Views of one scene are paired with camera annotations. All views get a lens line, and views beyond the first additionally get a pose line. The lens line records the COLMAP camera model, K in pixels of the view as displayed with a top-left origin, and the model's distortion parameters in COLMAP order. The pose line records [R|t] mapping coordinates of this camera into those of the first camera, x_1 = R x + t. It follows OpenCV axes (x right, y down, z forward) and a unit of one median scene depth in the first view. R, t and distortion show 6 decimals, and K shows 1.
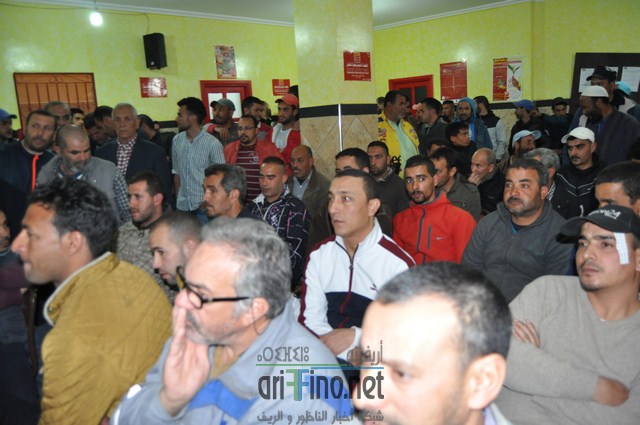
lens RADIAL K [[556.7, 0, 320.1], [0, 556.7, 213.0], [0, 0, 1]] dist [-0.055340, 0.066203]
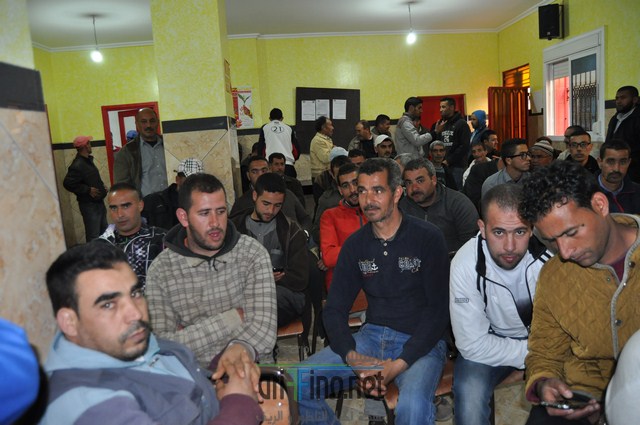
lens RADIAL K [[556.7, 0, 302.4], [0, 556.7, 202.4], [0, 0, 1]] dist [-0.055340, 0.066203]
pose [[0.771678, -0.065804, 0.632600, -0.622636], [0.120415, 0.991760, -0.043725, 0.000688], [-0.624511, 0.109916, 0.773243, 0.284294]]
